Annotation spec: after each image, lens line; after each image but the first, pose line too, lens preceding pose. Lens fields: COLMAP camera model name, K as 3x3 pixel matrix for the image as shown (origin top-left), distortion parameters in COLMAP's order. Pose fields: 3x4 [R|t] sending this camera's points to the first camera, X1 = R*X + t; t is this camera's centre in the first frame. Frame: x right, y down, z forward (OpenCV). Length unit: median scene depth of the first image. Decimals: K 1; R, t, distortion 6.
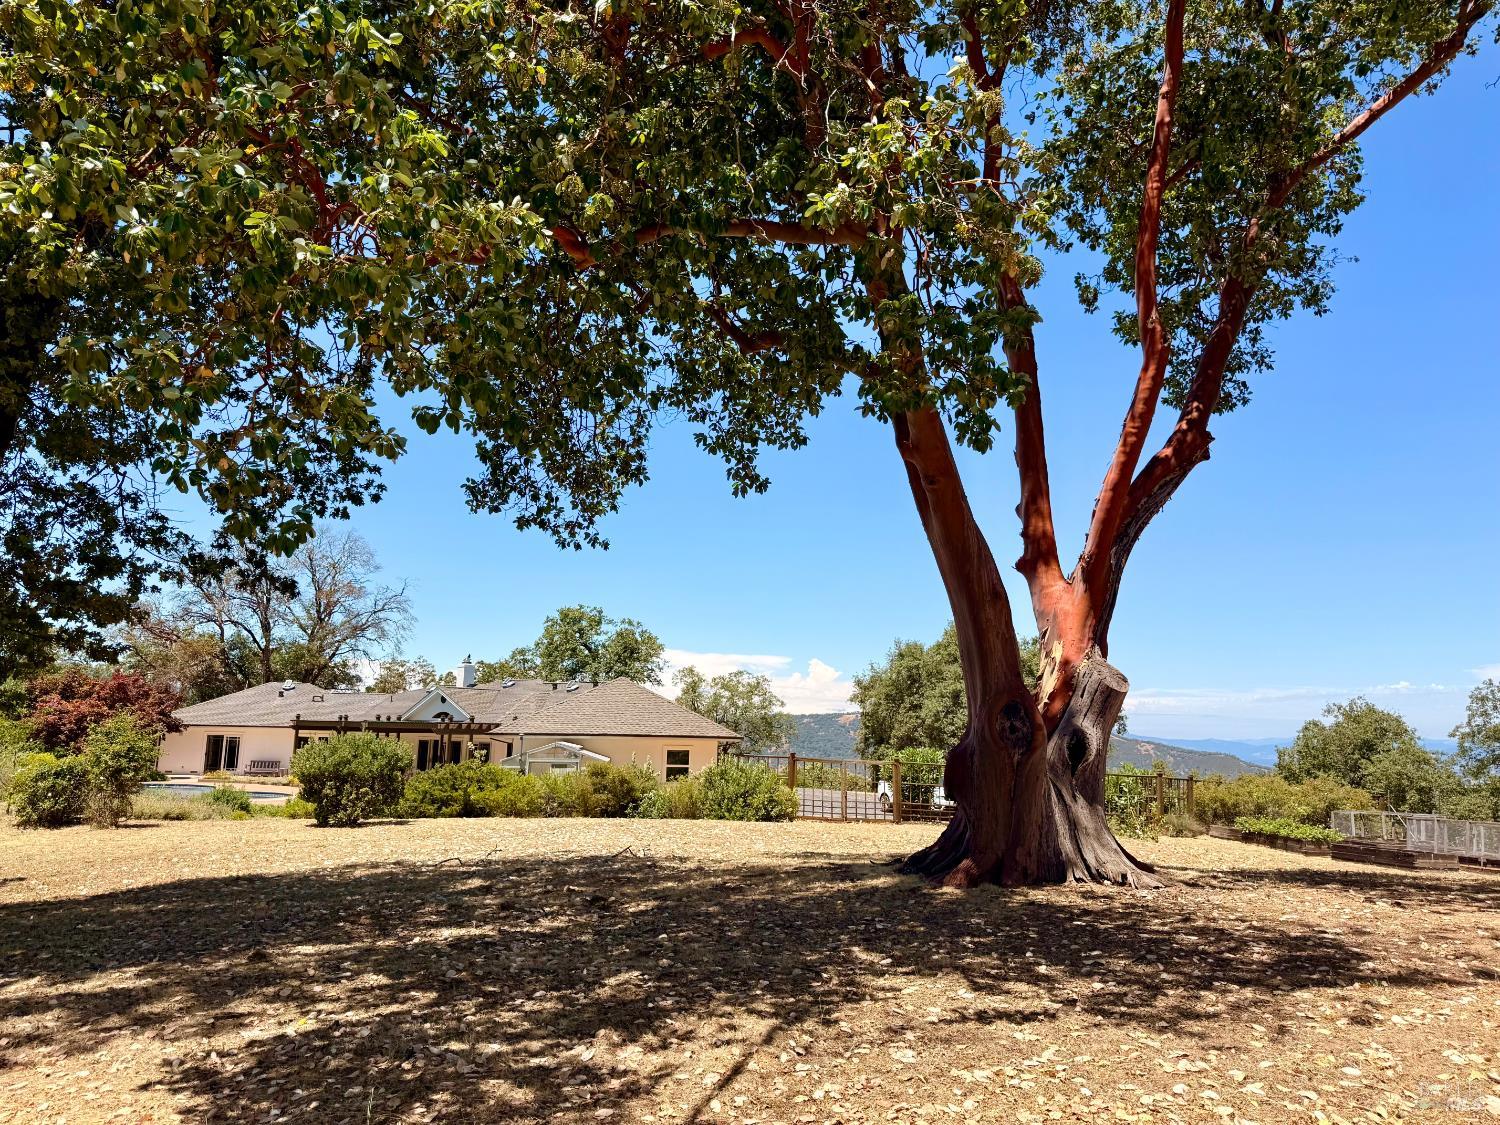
lens RADIAL K [[1098.3, 0, 750.0], [0, 1098.3, 562.5], [0, 0, 1]] dist [0.137438, -0.183808]
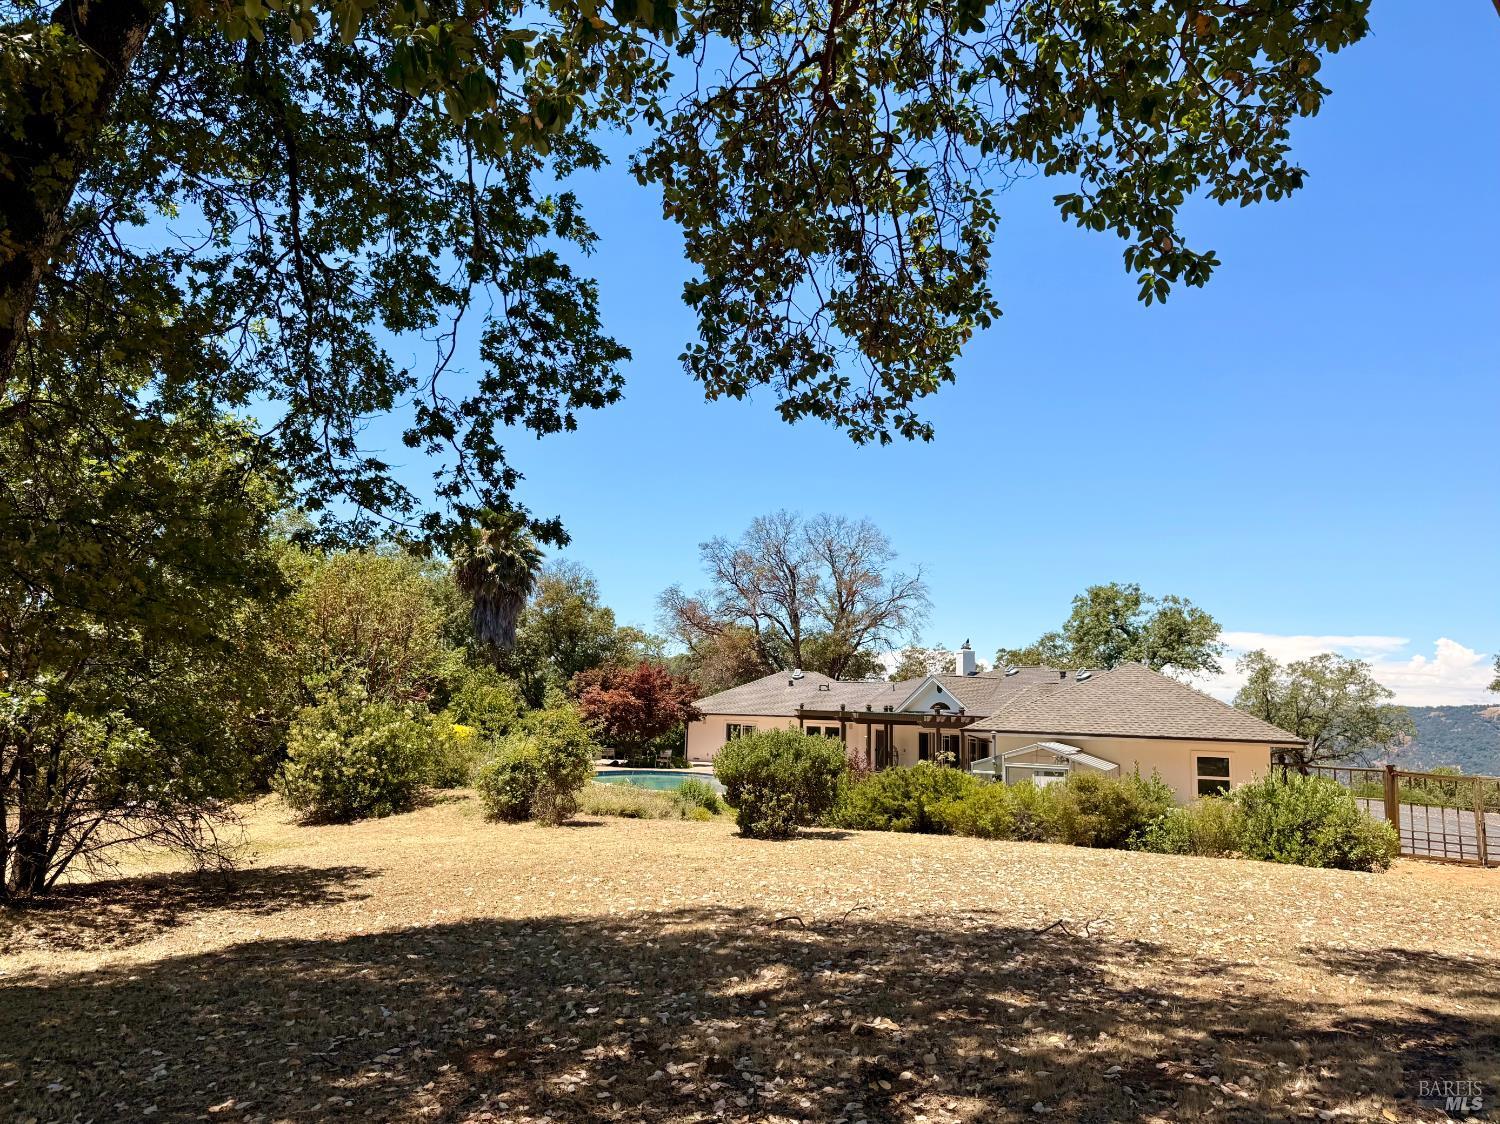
lens RADIAL K [[1098.3, 0, 750.0], [0, 1098.3, 562.0], [0, 0, 1]] dist [0.137438, -0.183808]
pose [[0.880212, -0.062861, -0.470398, 0.026704], [0.067194, 0.997711, -0.007592, 0.022755], [0.469799, -0.024926, 0.882421, 0.187024]]
